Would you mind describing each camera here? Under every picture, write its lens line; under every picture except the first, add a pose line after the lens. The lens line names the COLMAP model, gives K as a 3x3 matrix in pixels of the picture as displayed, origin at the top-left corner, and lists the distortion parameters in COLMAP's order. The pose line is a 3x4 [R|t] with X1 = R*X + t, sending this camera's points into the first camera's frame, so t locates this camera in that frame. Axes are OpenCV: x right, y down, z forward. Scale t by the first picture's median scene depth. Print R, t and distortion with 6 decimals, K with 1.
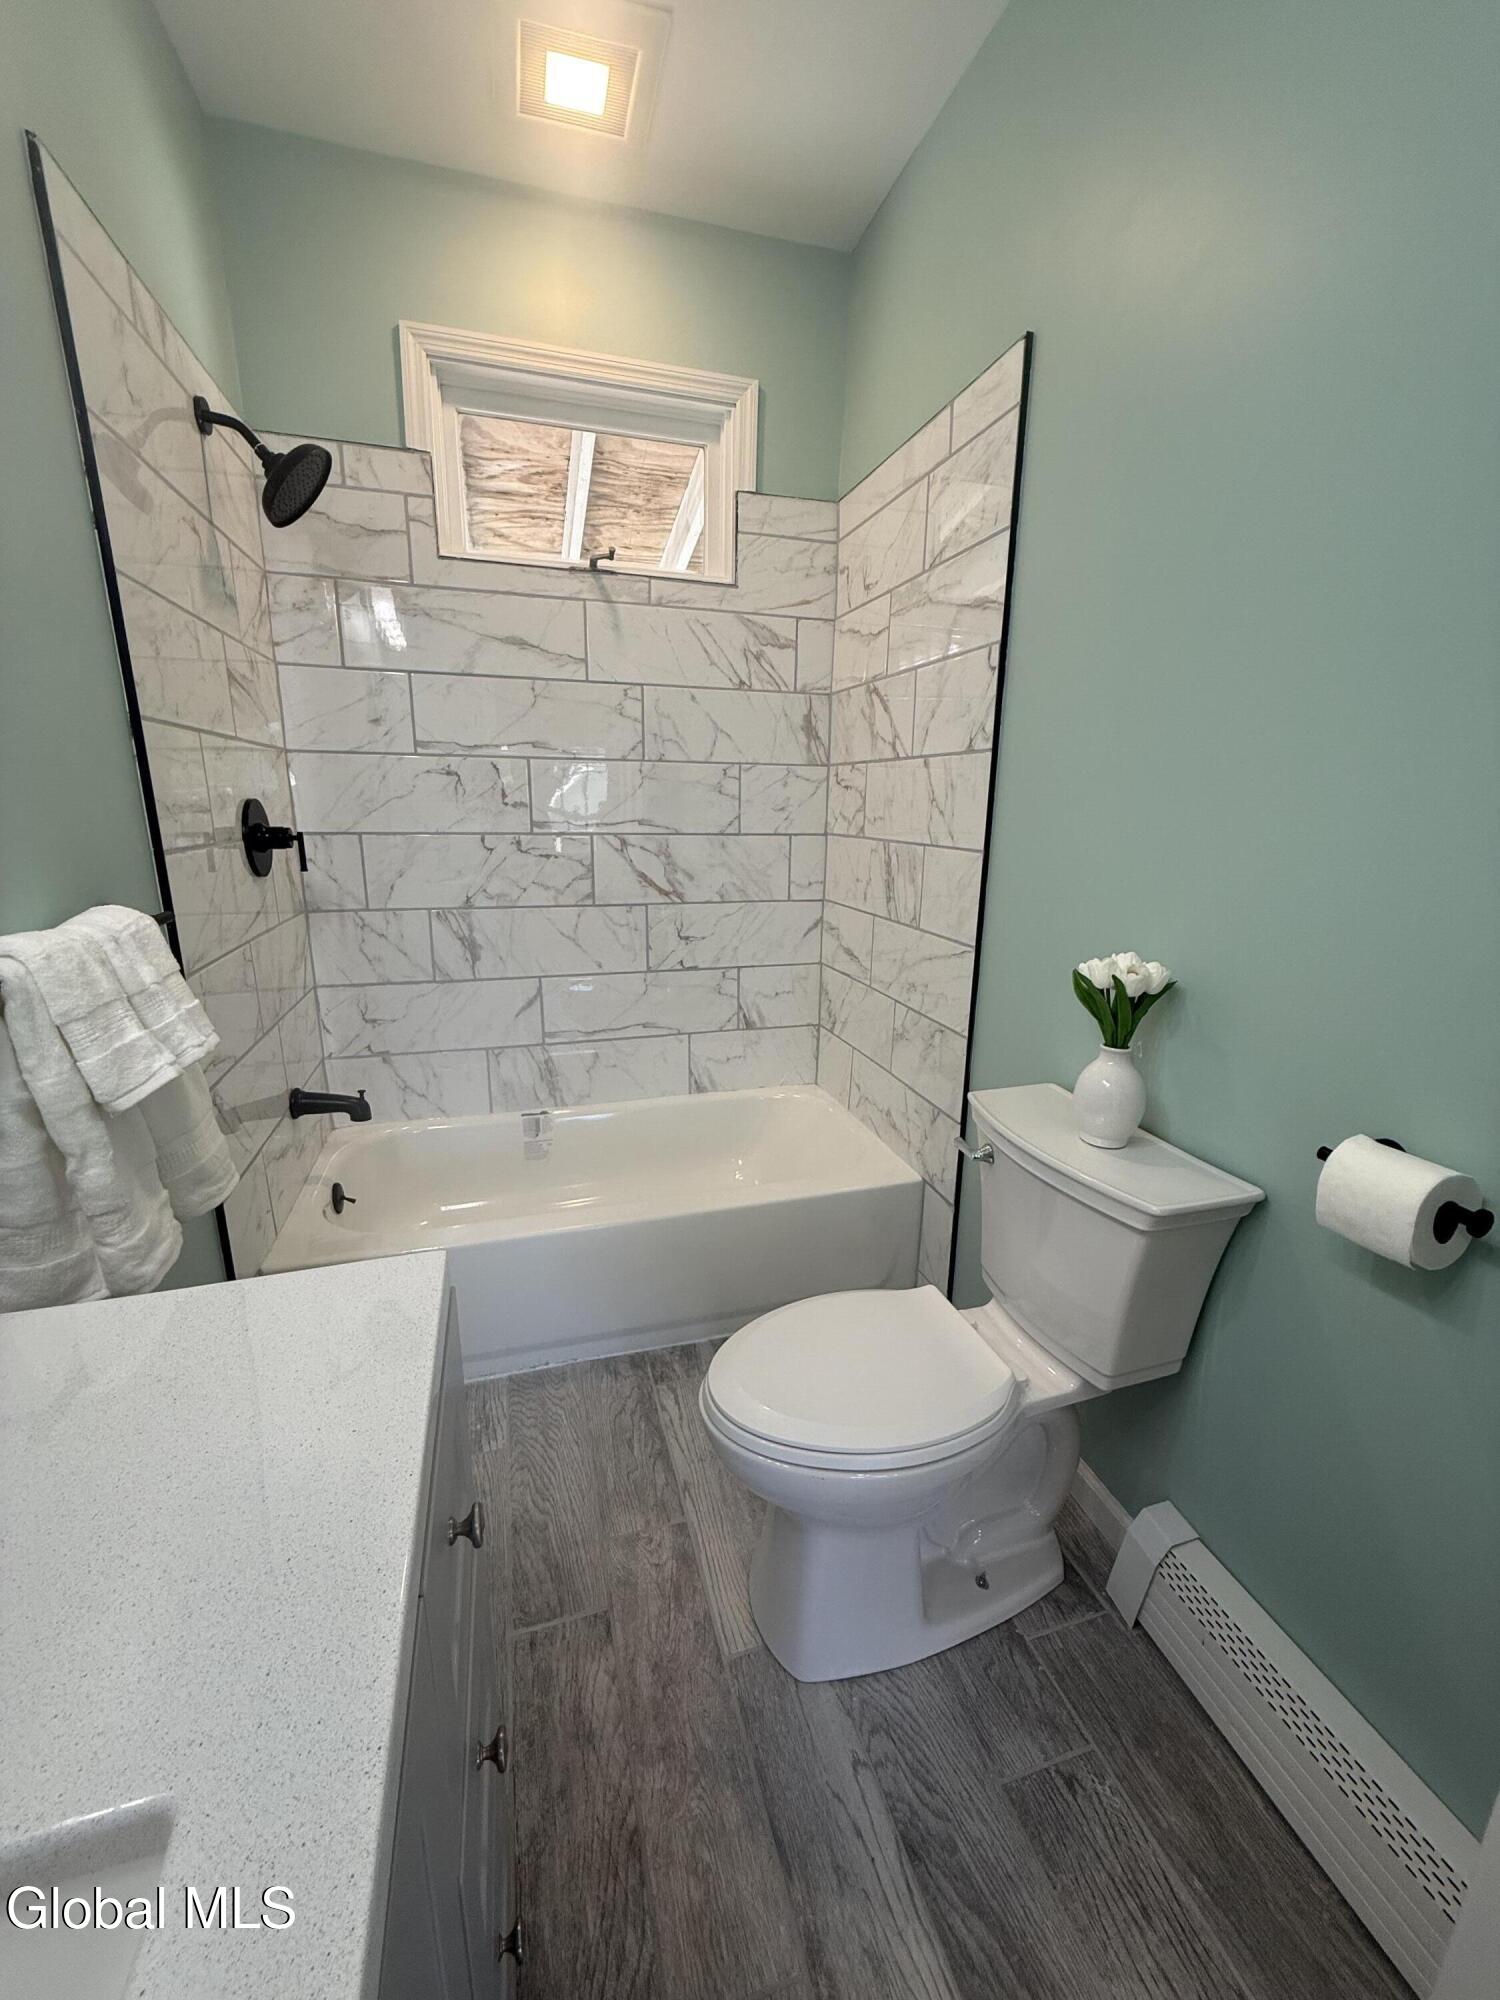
lens RADIAL K [[794.0, 0, 750.0], [0, 794.0, 1000.0], [0, 0, 1]] dist [0.000949, -0.000772]
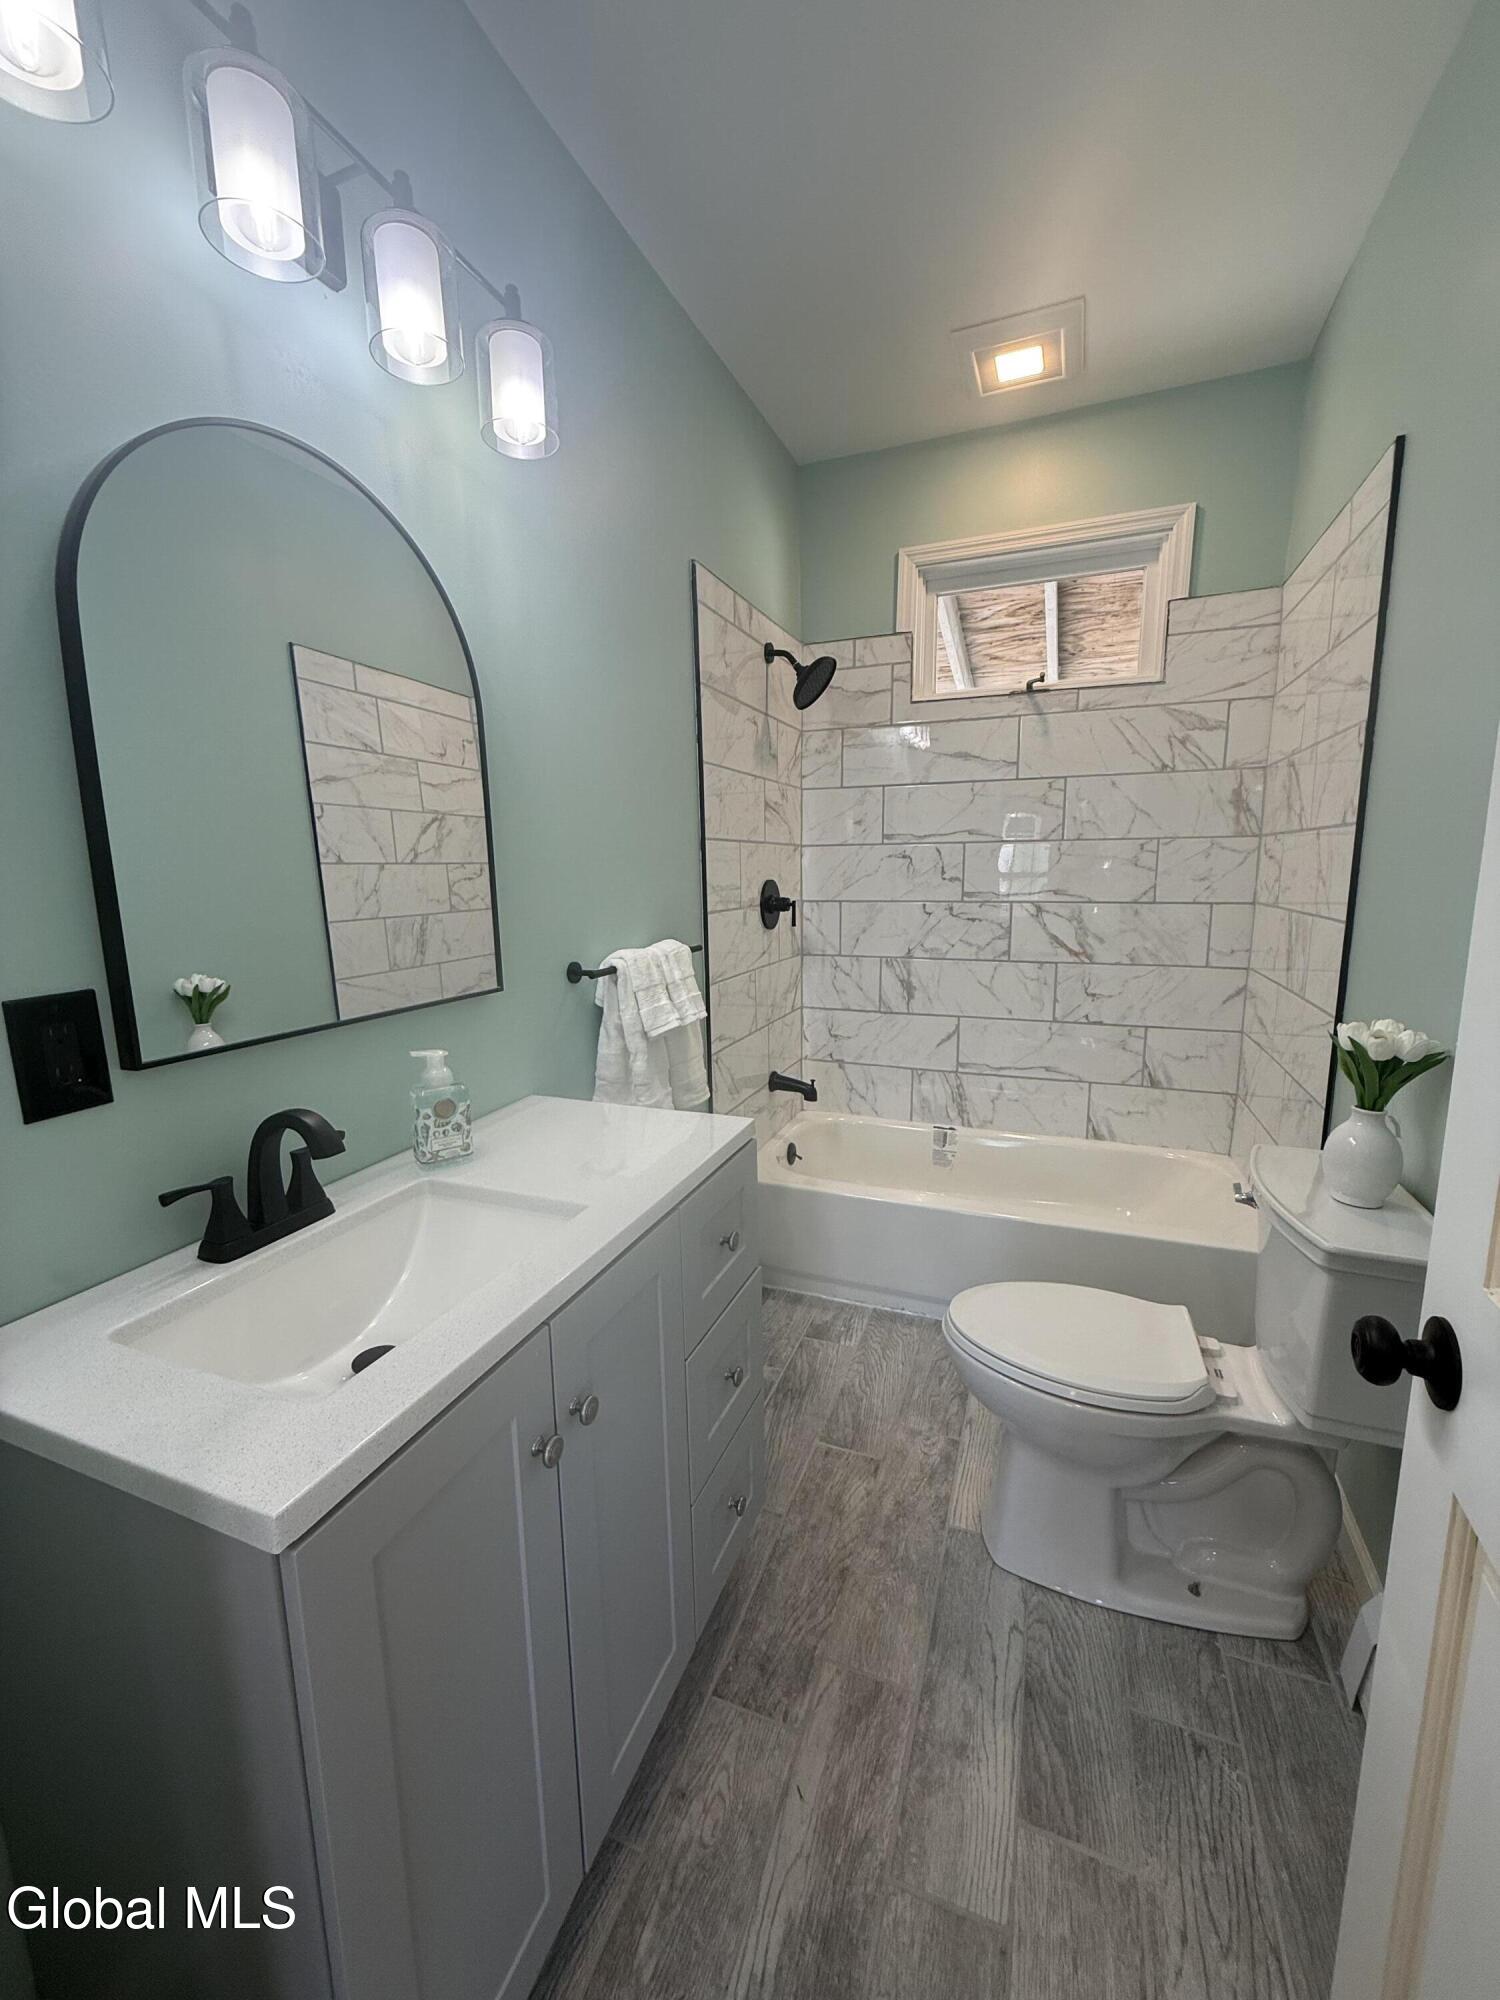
lens RADIAL K [[794.0, 0, 750.0], [0, 794.0, 1000.0], [0, 0, 1]] dist [0.000949, -0.000772]
pose [[0.786615, 0.080147, -0.612220, 0.251283], [-0.127788, 0.991204, -0.034429, 0.031747], [0.604075, 0.105316, 0.789938, -0.184133]]
